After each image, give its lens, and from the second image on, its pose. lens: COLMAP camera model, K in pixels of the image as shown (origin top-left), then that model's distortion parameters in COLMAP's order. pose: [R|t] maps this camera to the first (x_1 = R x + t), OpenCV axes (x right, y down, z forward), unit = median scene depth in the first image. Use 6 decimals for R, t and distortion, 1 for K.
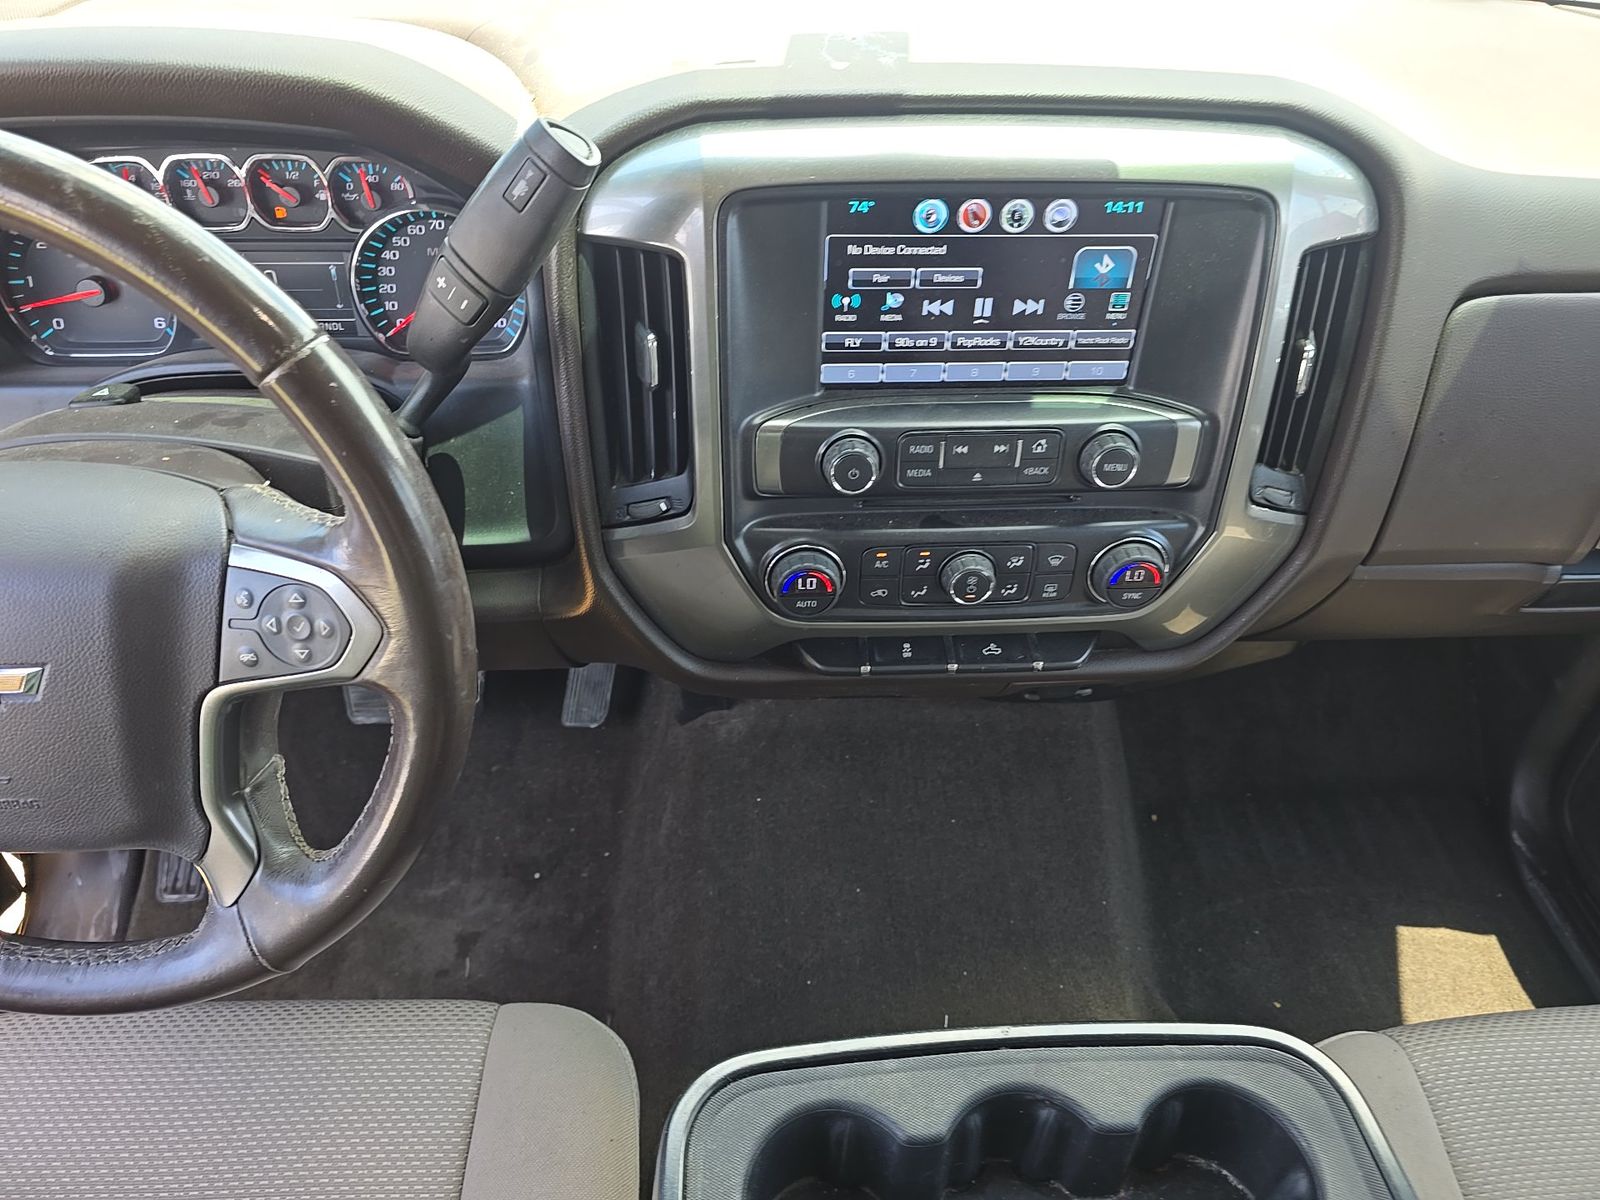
lens RADIAL K [[1204.0, 0, 792.7], [0, 1204.0, 607.0], [0, 0, 1]] dist [0.065556, -0.090351]
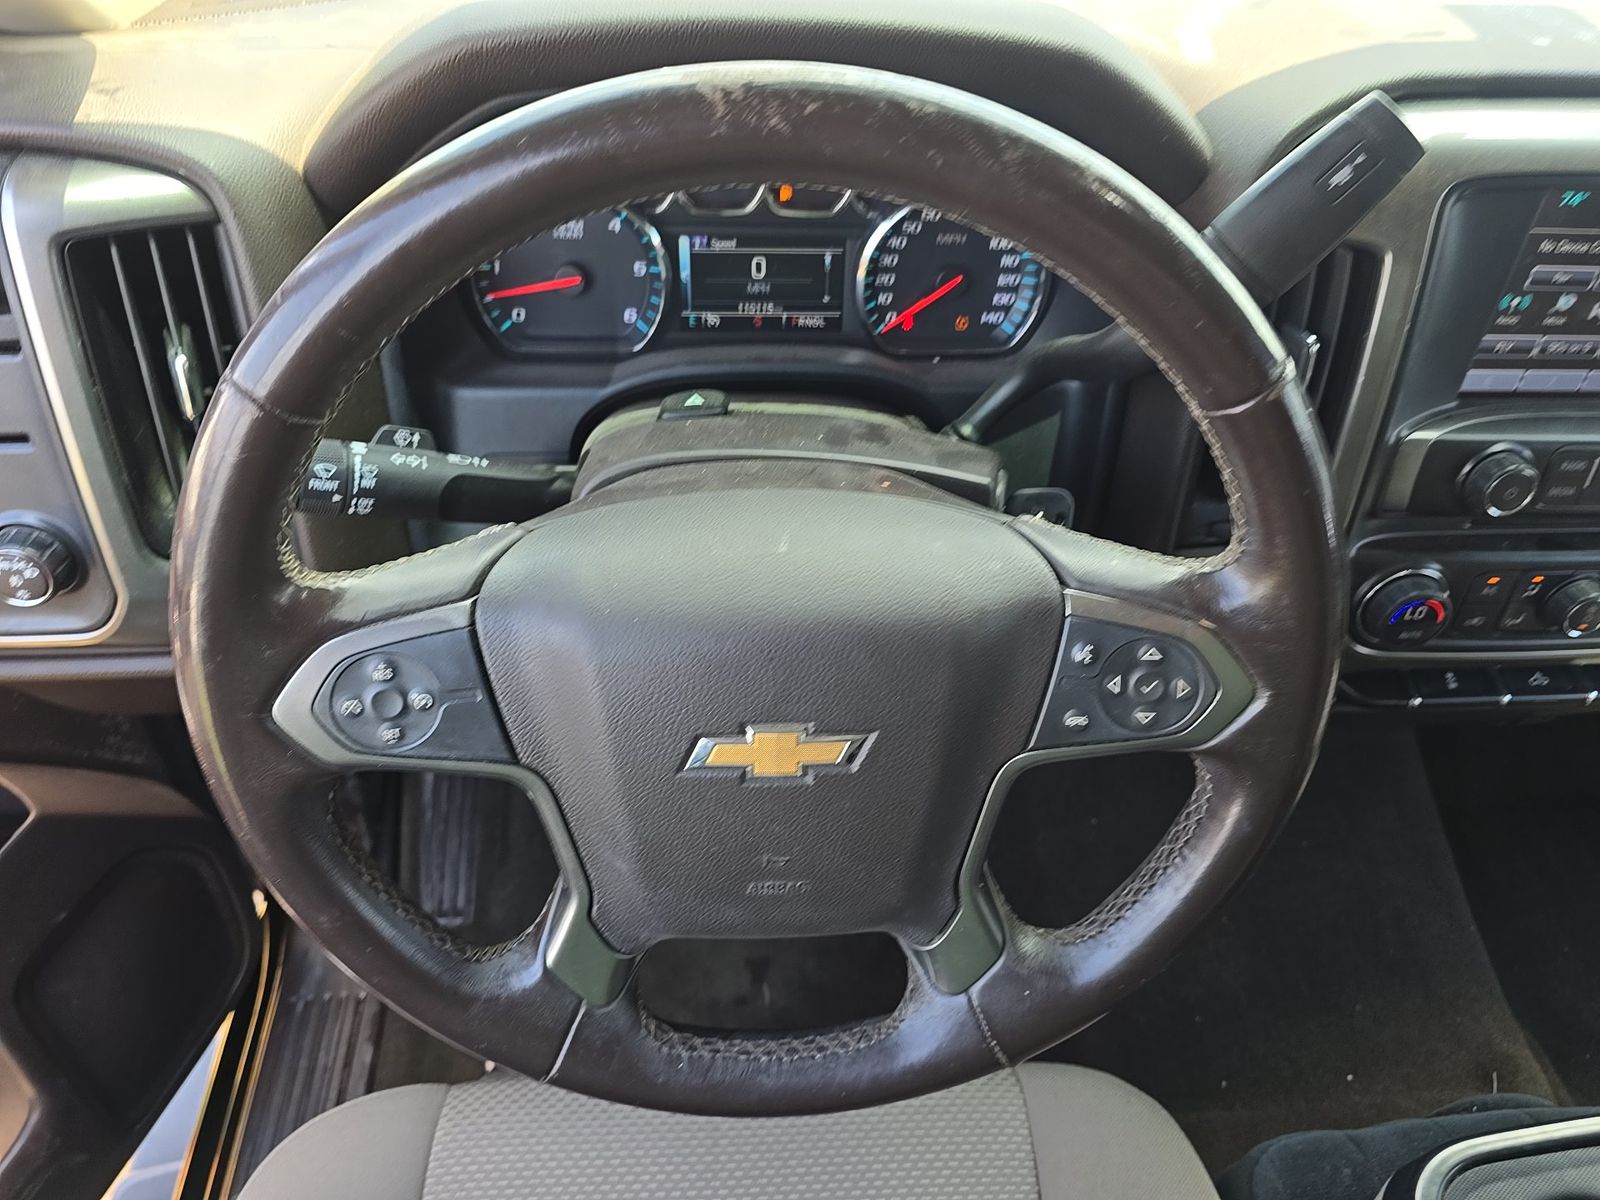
lens RADIAL K [[1204.0, 0, 792.7], [0, 1204.0, 607.0], [0, 0, 1]] dist [0.065556, -0.090351]
pose [[0.998987, 0.002231, 0.044941, -0.518680], [-0.003103, 0.999808, 0.019353, -0.041927], [-0.044889, -0.019473, 0.998802, 0.115886]]
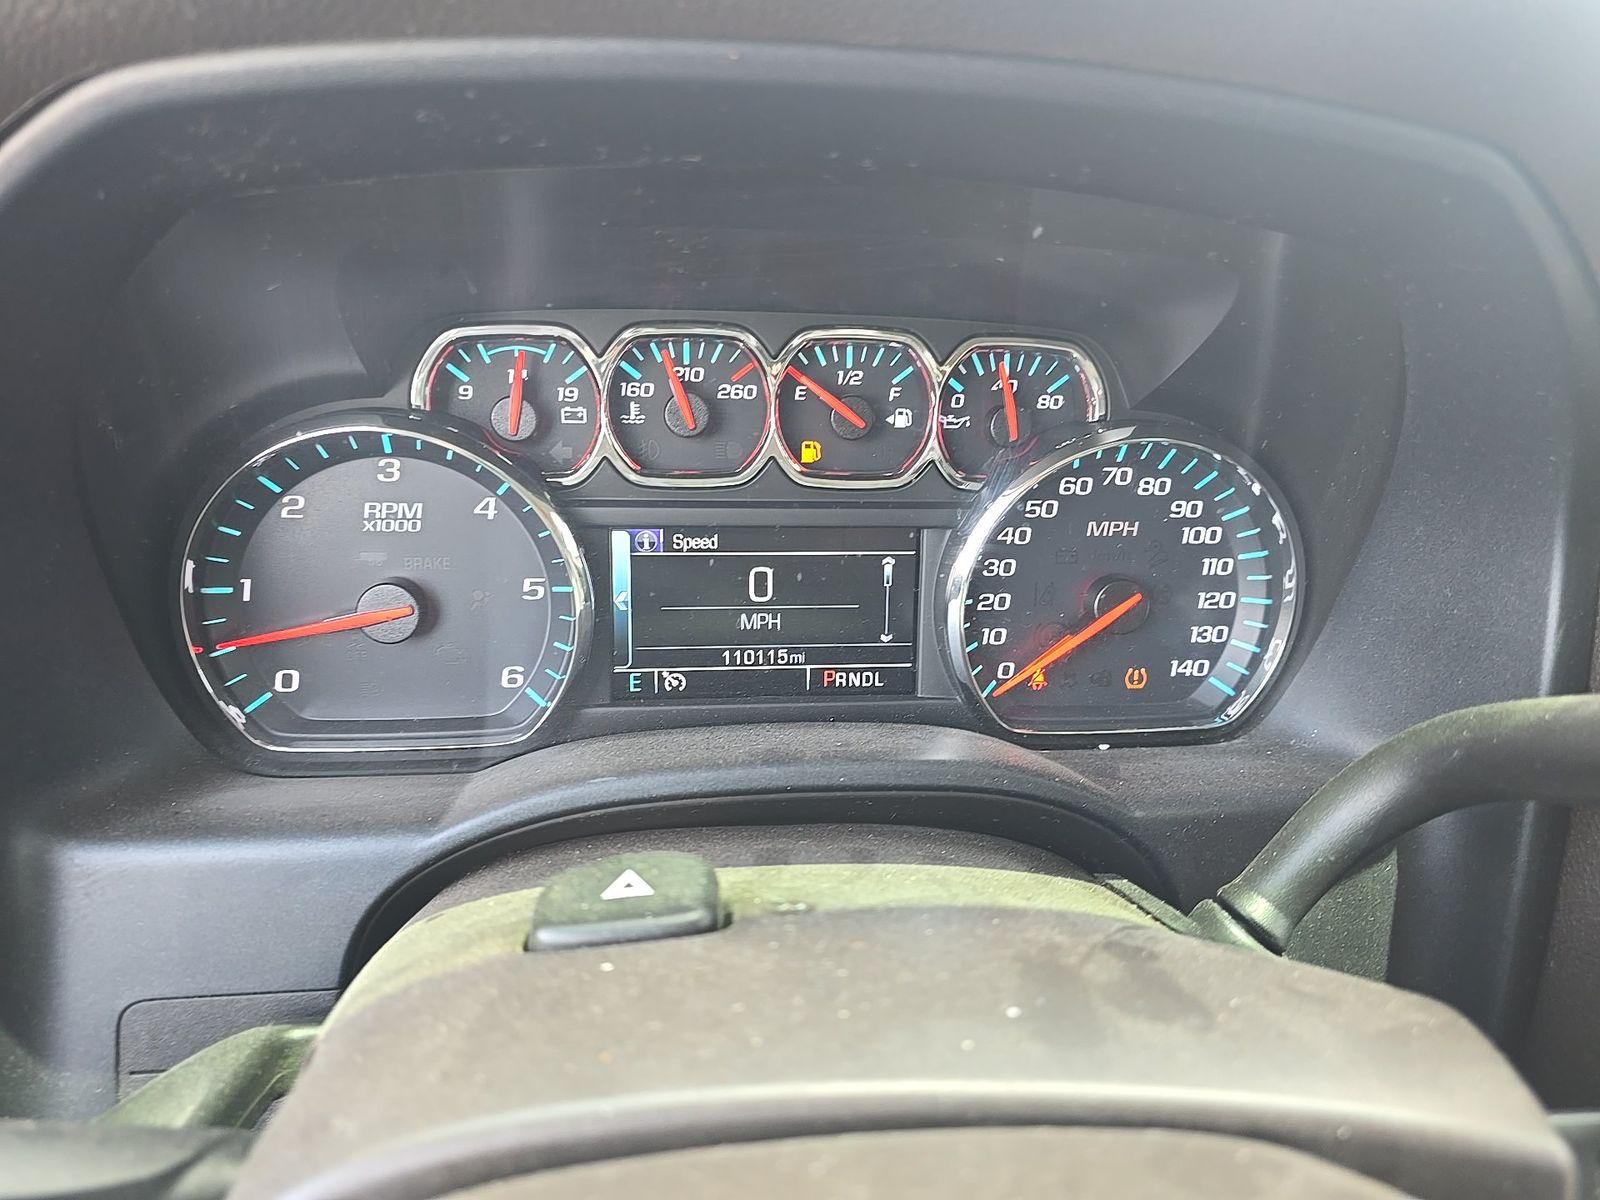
lens RADIAL K [[1204.0, 0, 792.7], [0, 1204.0, 607.0], [0, 0, 1]] dist [0.065556, -0.090351]
pose [[0.996594, -0.003672, 0.082380, -0.532726], [0.026690, 0.959595, -0.280116, -0.148837], [-0.078023, 0.281361, 0.956425, 0.637561]]
